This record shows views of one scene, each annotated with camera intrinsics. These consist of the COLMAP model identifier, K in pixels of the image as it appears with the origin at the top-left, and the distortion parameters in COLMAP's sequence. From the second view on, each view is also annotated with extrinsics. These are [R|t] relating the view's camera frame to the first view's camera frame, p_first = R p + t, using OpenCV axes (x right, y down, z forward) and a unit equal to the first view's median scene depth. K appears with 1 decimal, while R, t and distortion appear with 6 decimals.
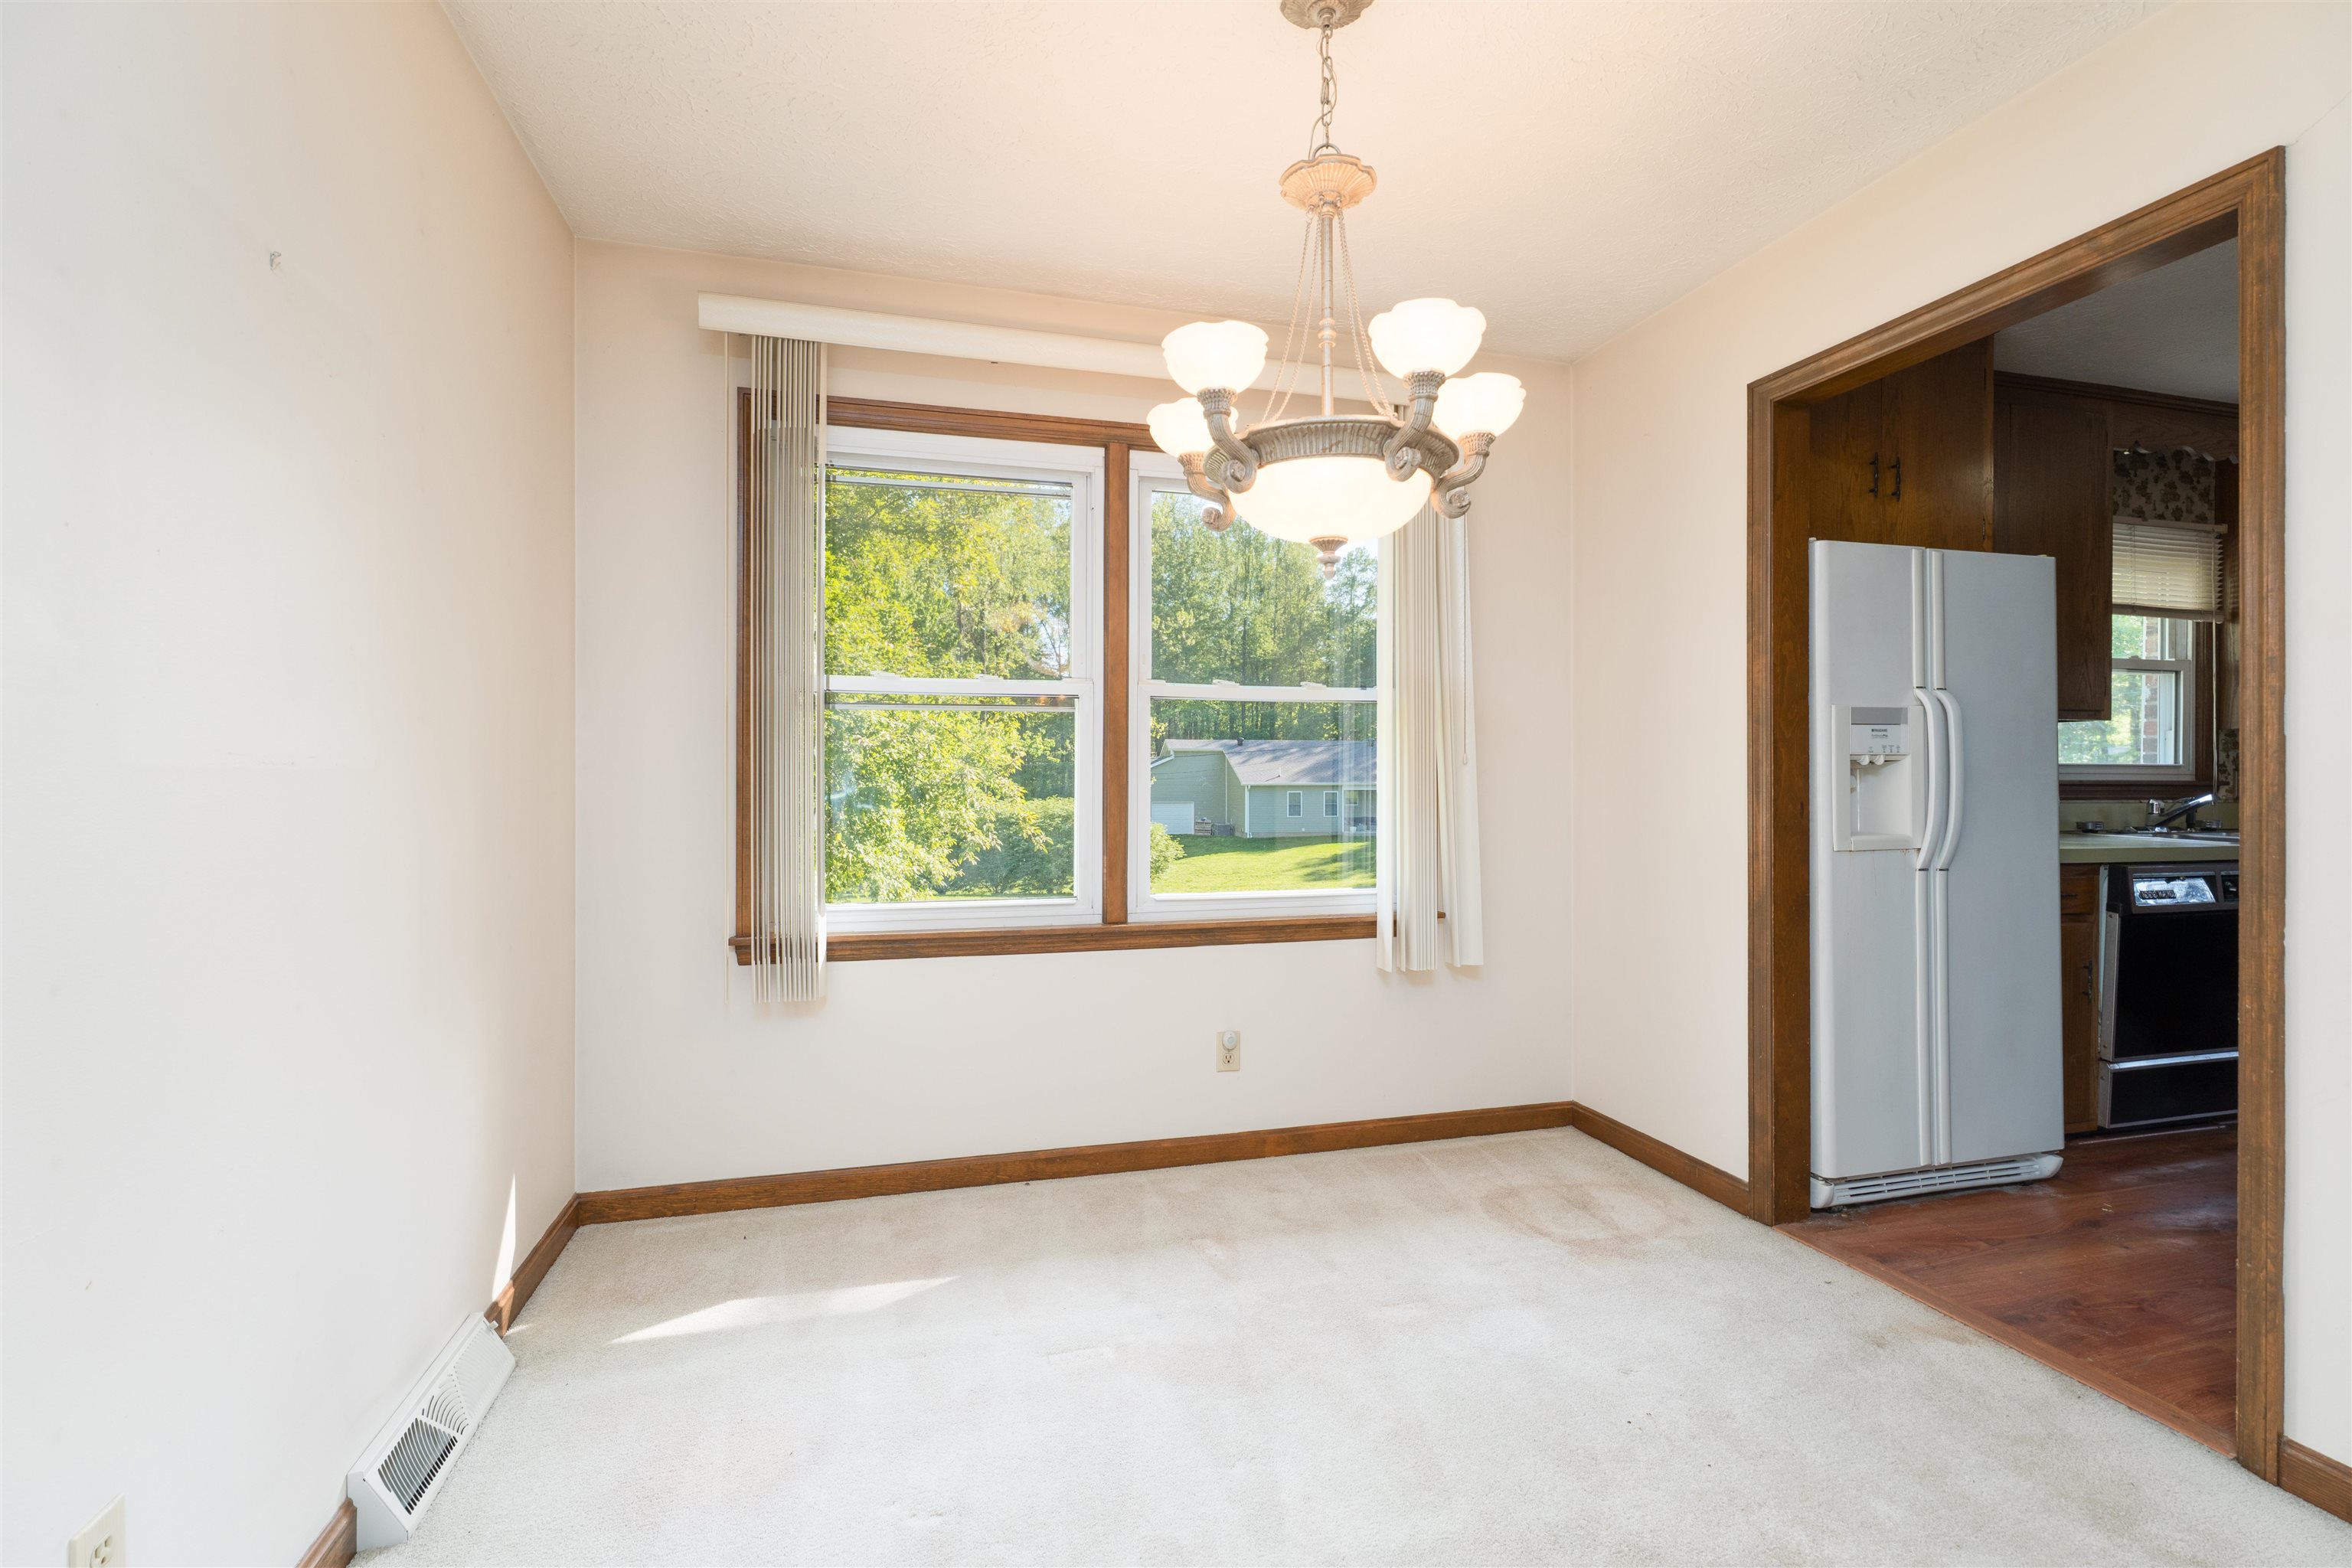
lens RADIAL K [[1040.4, 0, 1182.4], [0, 1040.4, 772.8], [0, 0, 1]] dist [0.000339, 0.000299]
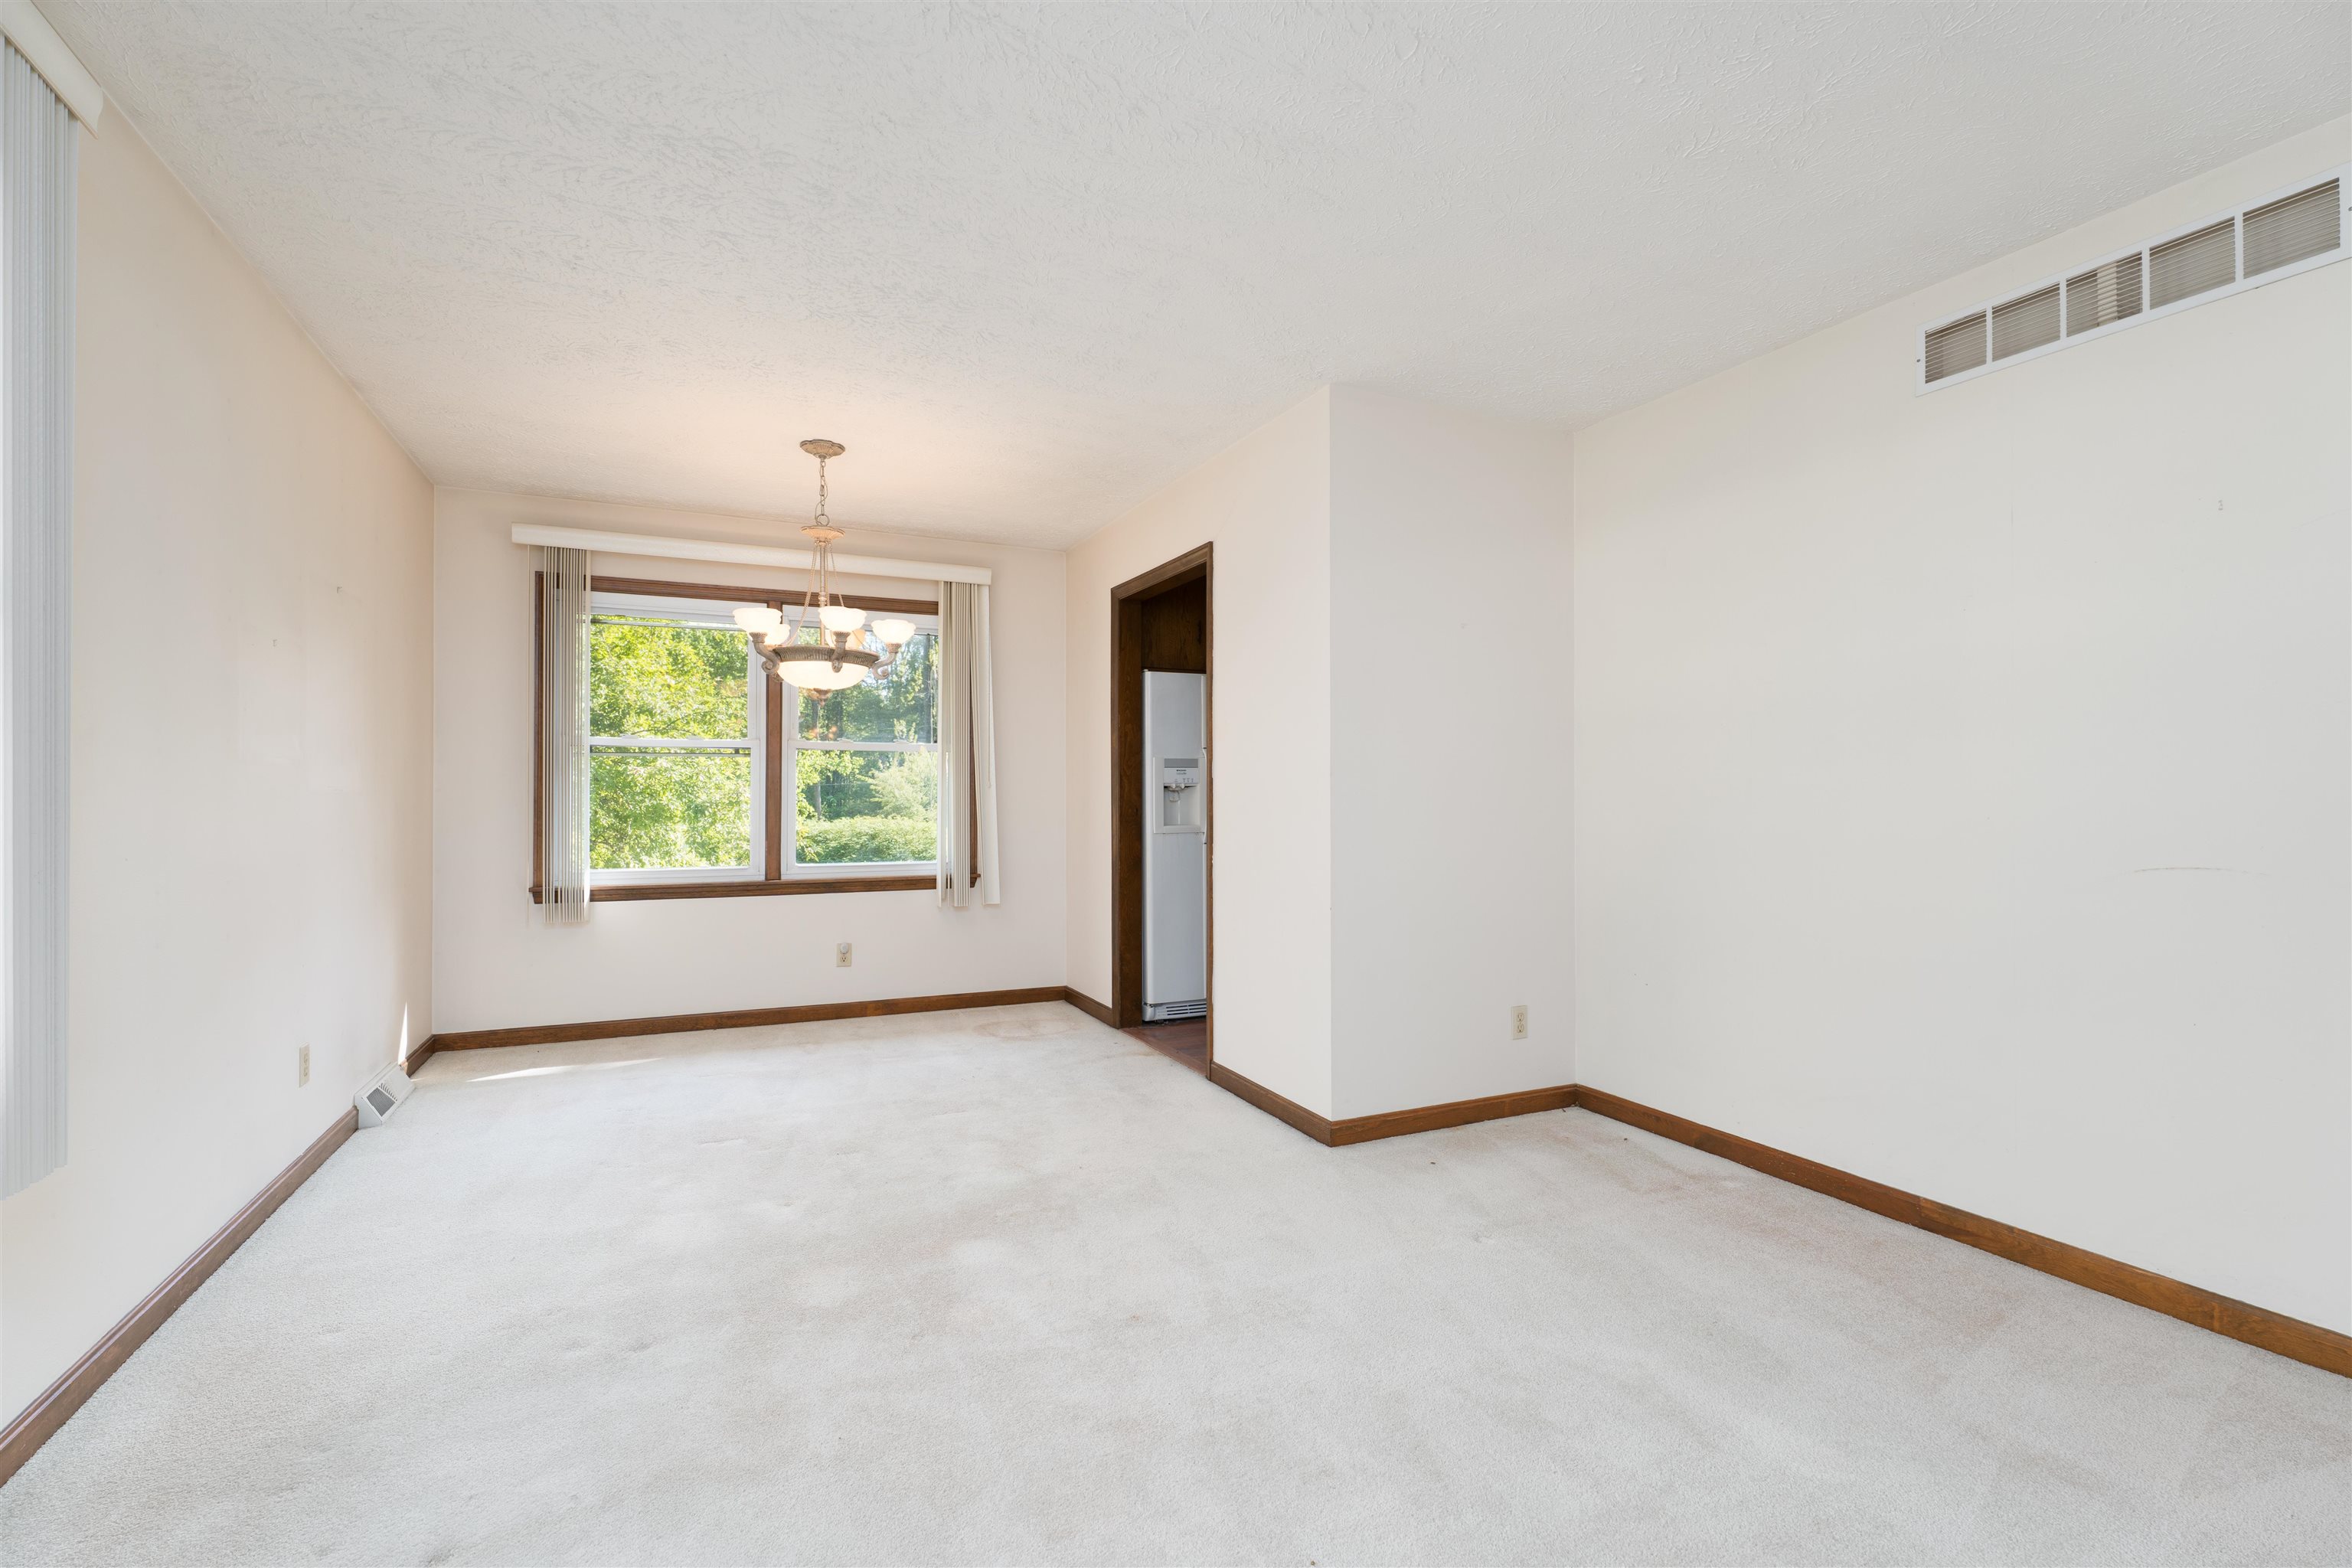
lens RADIAL K [[1040.4, 0, 1182.8], [0, 1040.4, 785.8], [0, 0, 1]] dist [0.000339, 0.000299]
pose [[0.987170, 0.000868, 0.159668, 0.359851], [0.000064, 0.999983, -0.005831, -0.001469], [-0.159671, 0.005766, 0.987154, -0.878547]]
